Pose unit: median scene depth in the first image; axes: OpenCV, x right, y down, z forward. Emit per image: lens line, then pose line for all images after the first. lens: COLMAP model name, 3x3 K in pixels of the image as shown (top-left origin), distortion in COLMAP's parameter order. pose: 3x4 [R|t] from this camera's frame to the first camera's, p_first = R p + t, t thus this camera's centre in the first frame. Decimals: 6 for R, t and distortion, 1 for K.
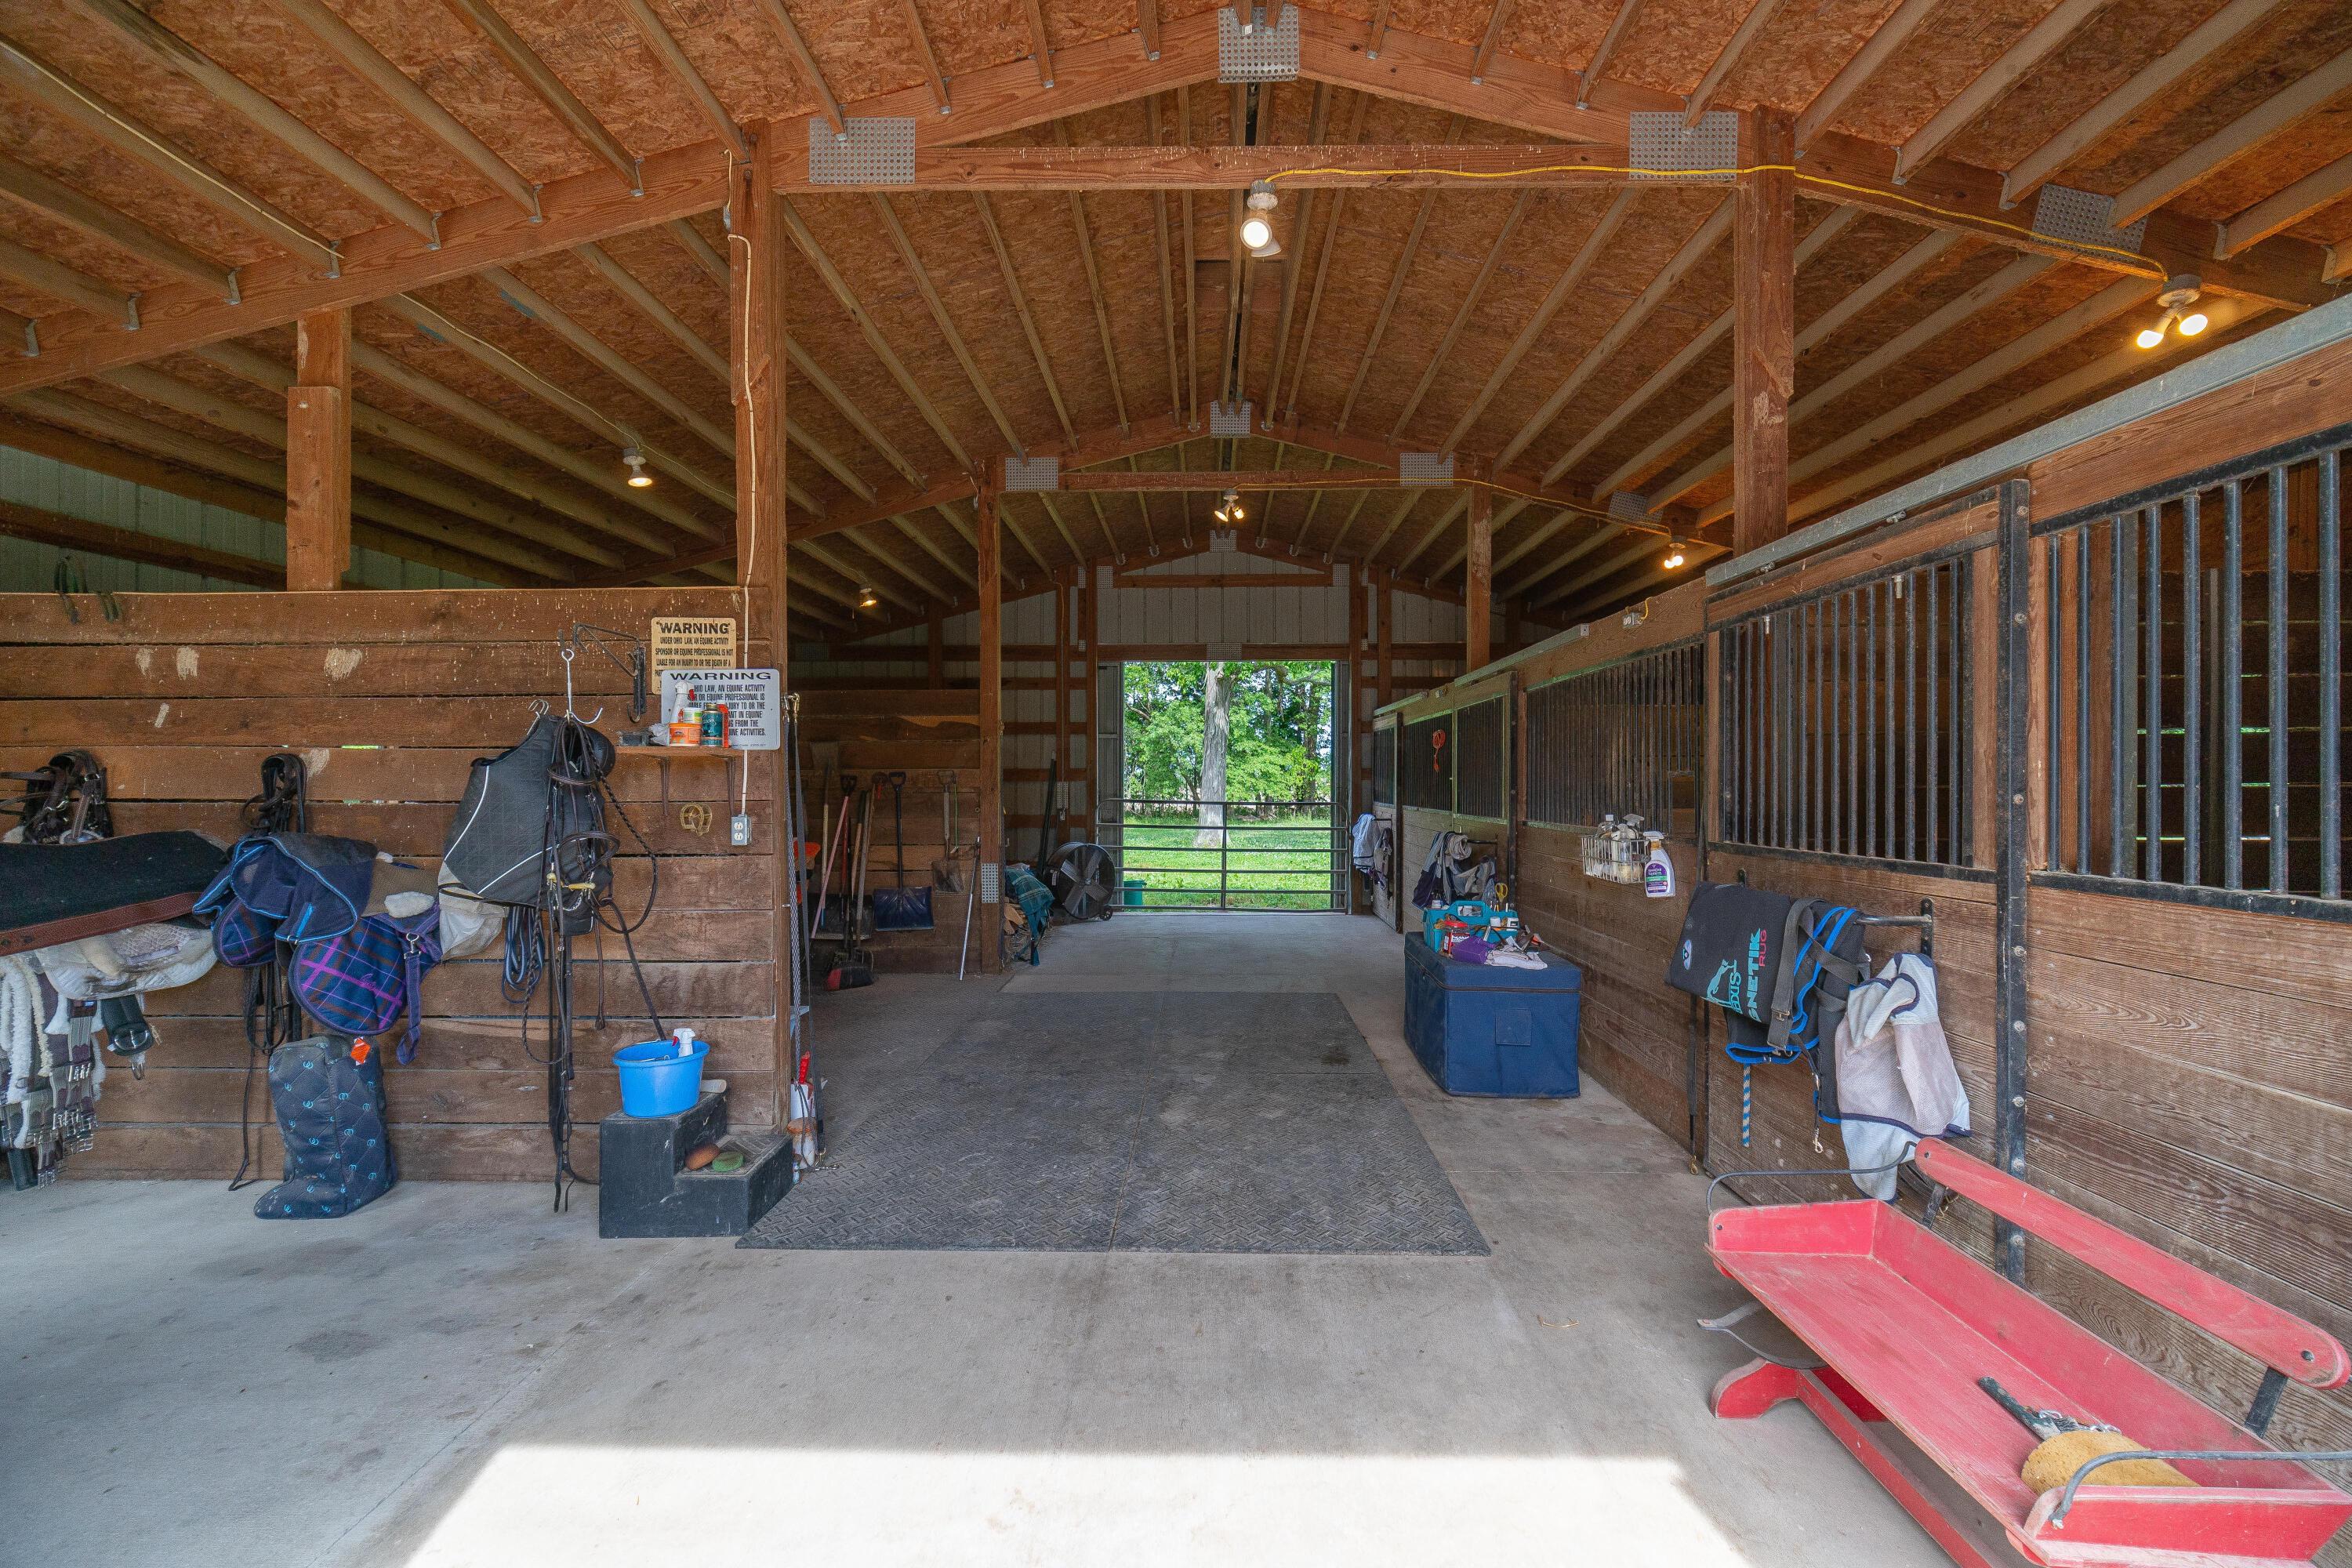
lens RADIAL K [[938.9, 0, 1184.7], [0, 938.9, 794.2], [0, 0, 1]] dist [0.003493, 0.000619]
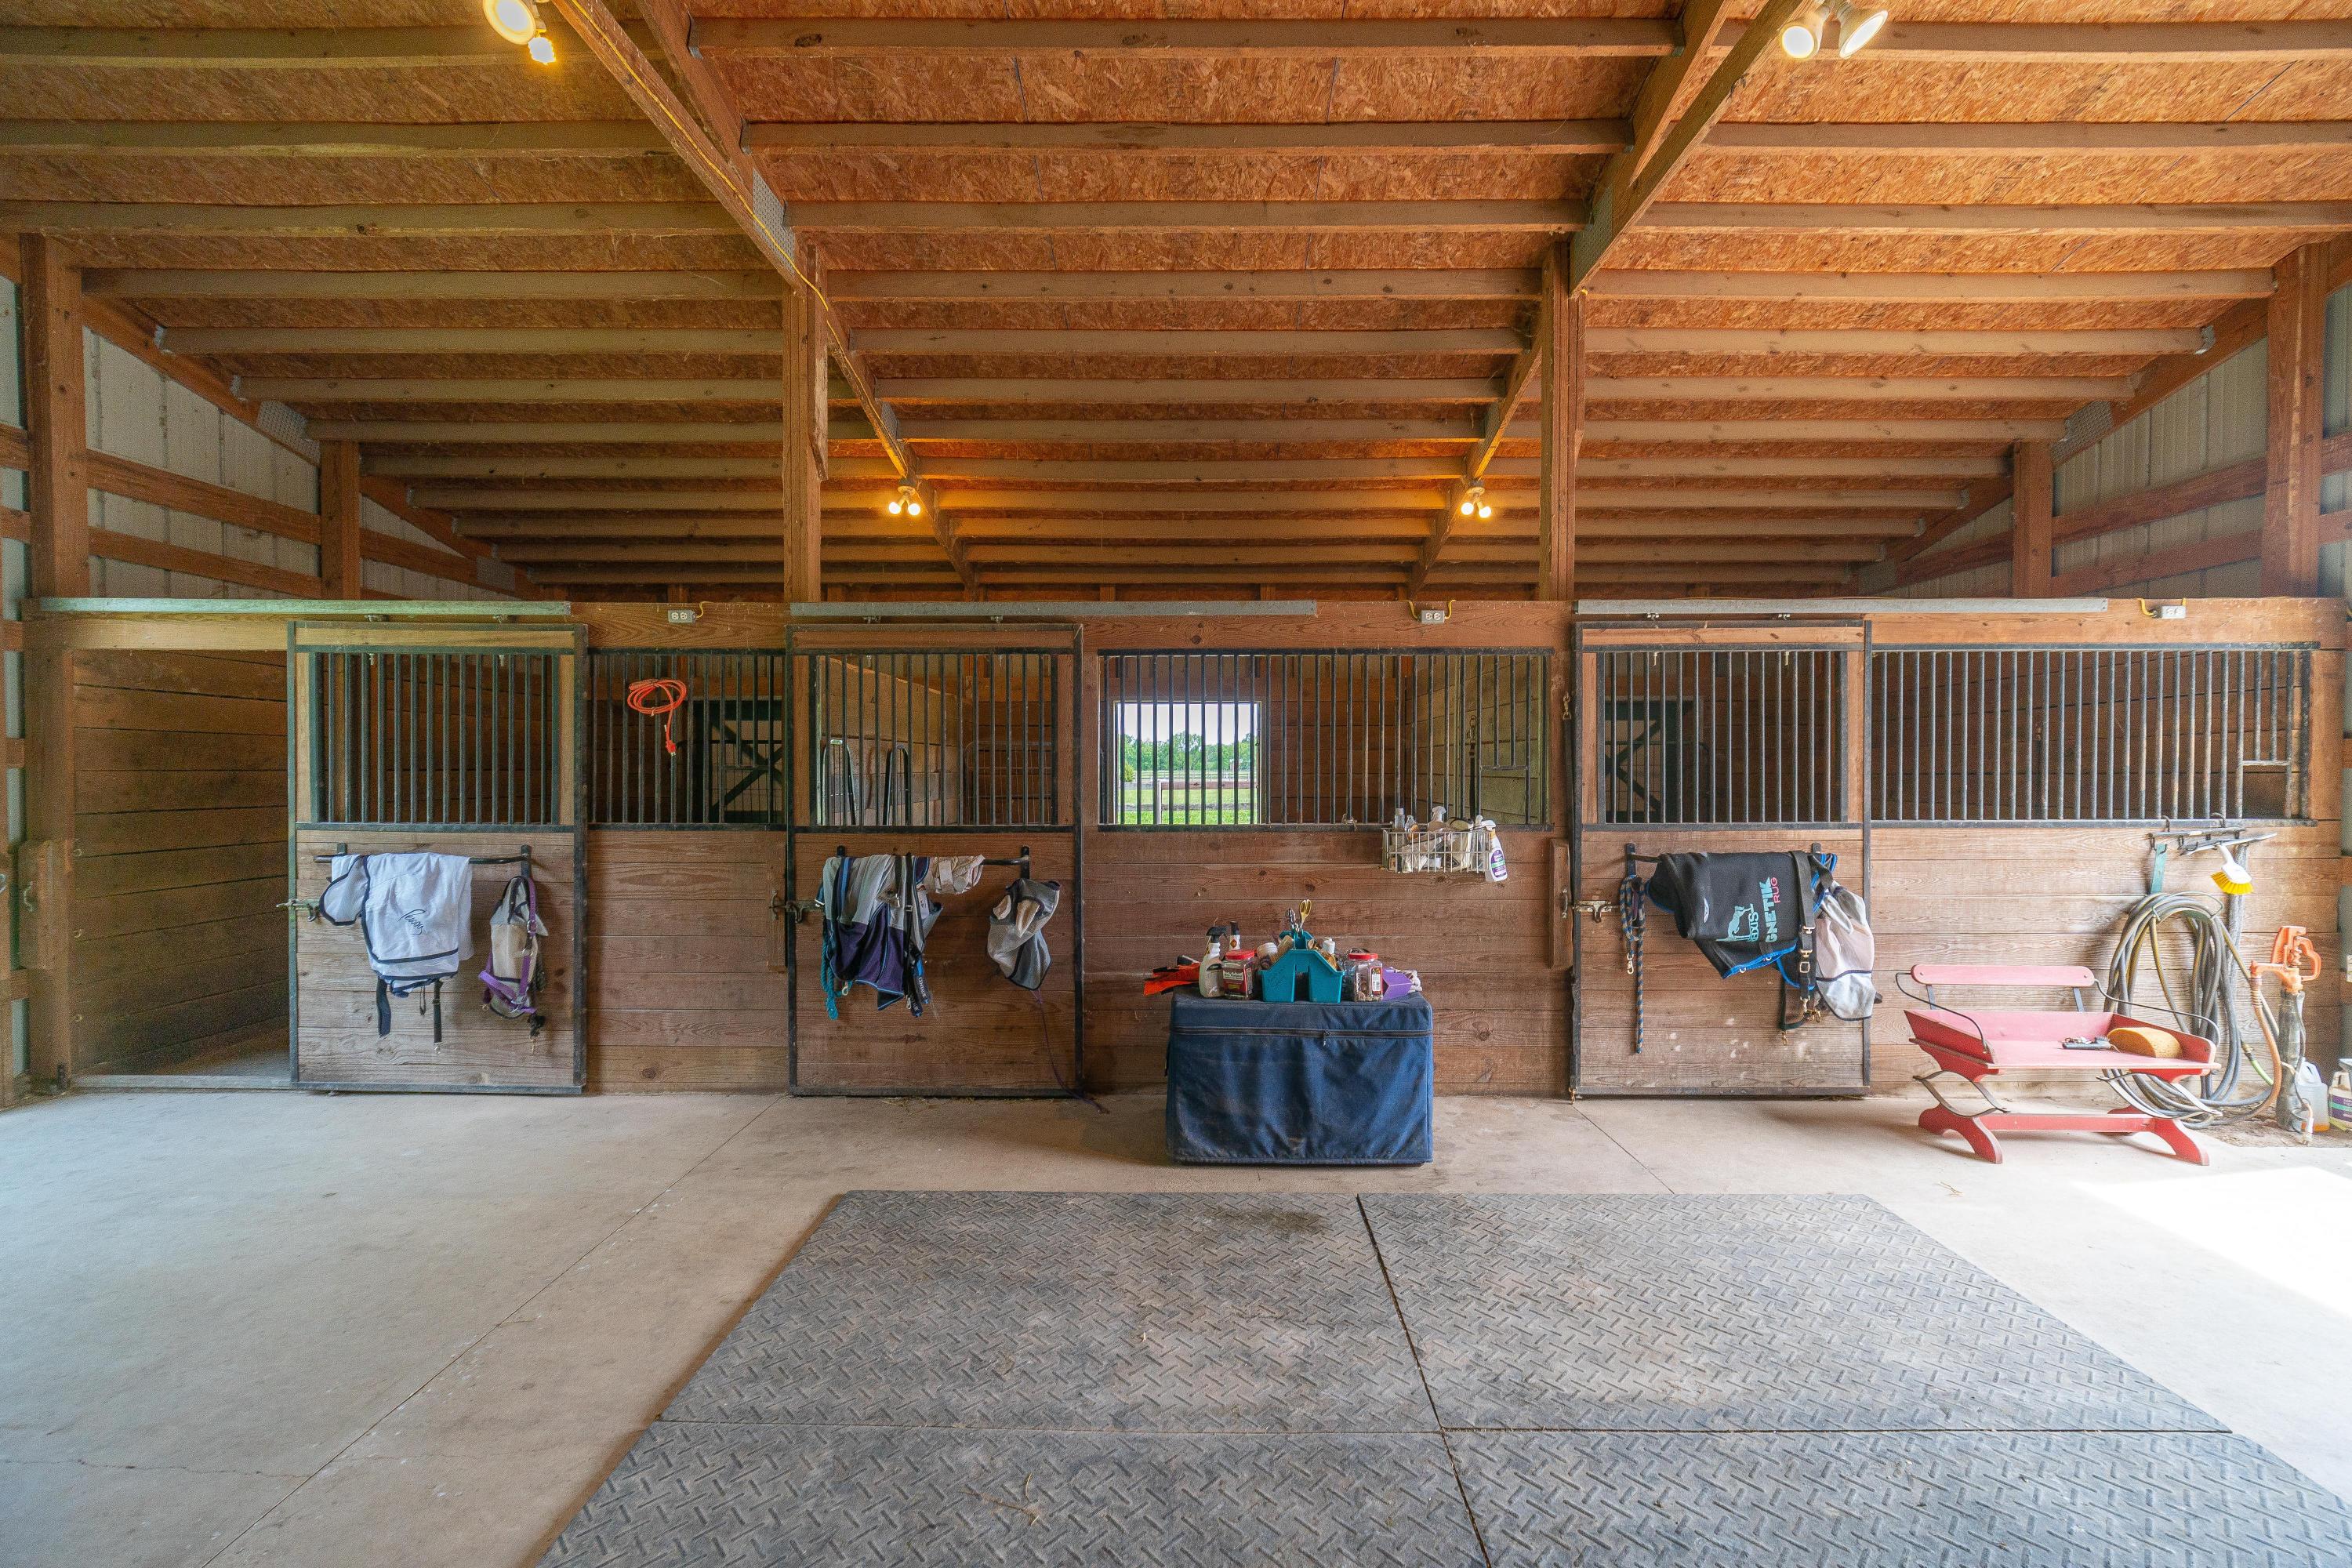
lens RADIAL K [[938.9, 0, 1185.3], [0, 938.9, 782.3], [0, 0, 1]] dist [0.003493, 0.000619]
pose [[-0.022875, -0.003867, 0.999731, -0.798129], [0.001570, 0.999991, 0.003903, -0.008498], [-0.999737, 0.001659, -0.022869, 1.918325]]
